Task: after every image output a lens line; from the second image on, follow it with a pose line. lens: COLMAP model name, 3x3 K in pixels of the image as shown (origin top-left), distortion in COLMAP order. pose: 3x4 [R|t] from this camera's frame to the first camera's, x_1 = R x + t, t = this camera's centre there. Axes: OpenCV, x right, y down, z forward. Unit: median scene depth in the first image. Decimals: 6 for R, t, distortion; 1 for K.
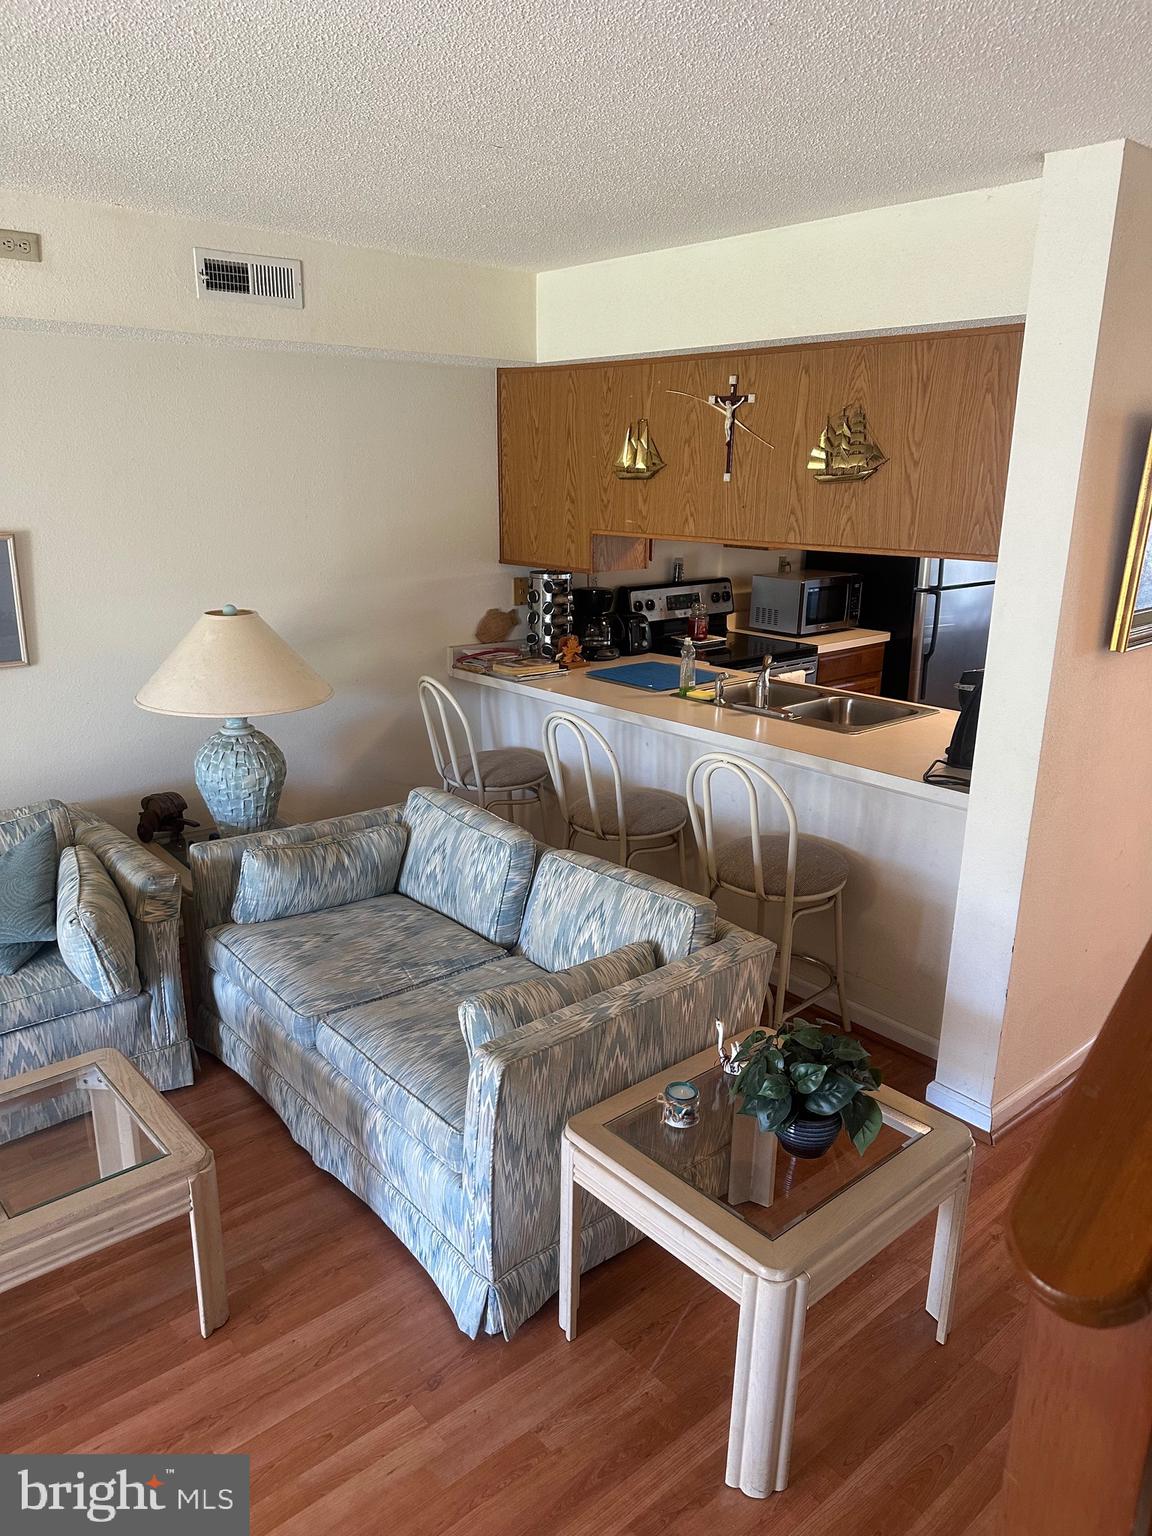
lens RADIAL K [[1096.4, 0, 576.0], [0, 1096.4, 768.0], [0, 0, 1]] dist [0.146437, -0.157294]
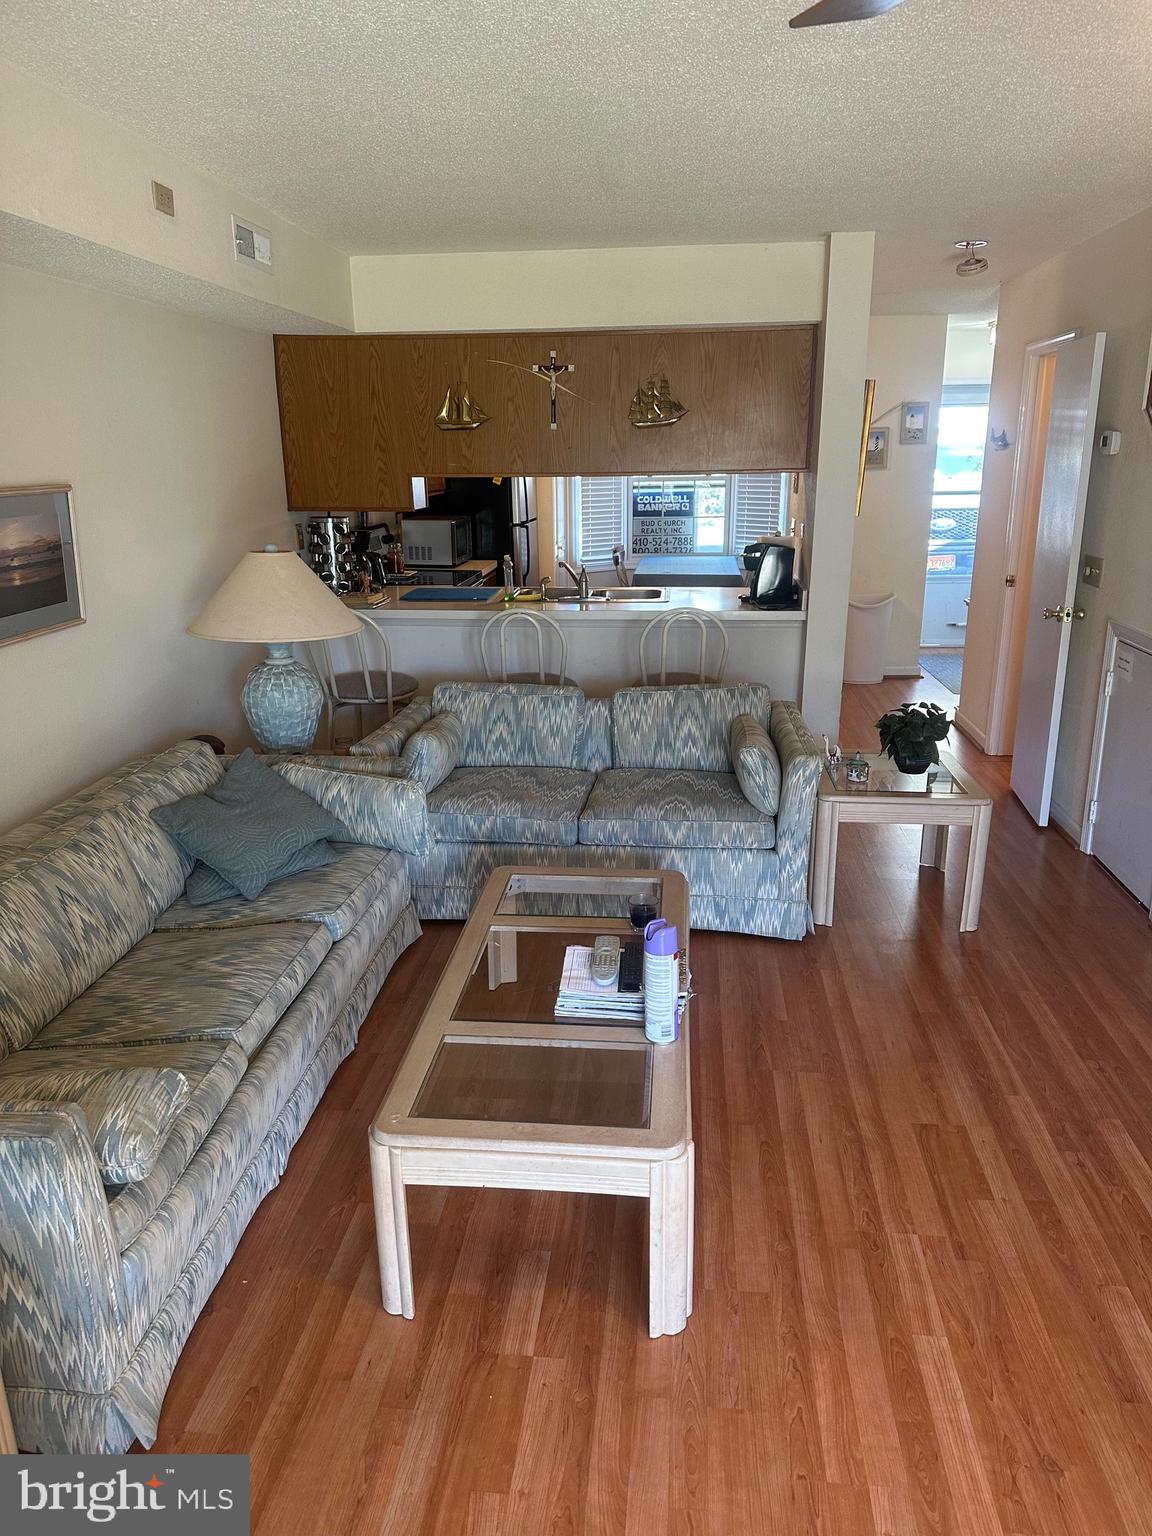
lens RADIAL K [[1096.4, 0, 576.0], [0, 1096.4, 768.0], [0, 0, 1]] dist [0.146437, -0.157294]
pose [[0.722686, -0.208783, 0.658889, -0.832761], [0.203697, 0.975283, 0.085619, 0.035175], [-0.660479, 0.072338, 0.747351, -0.002895]]
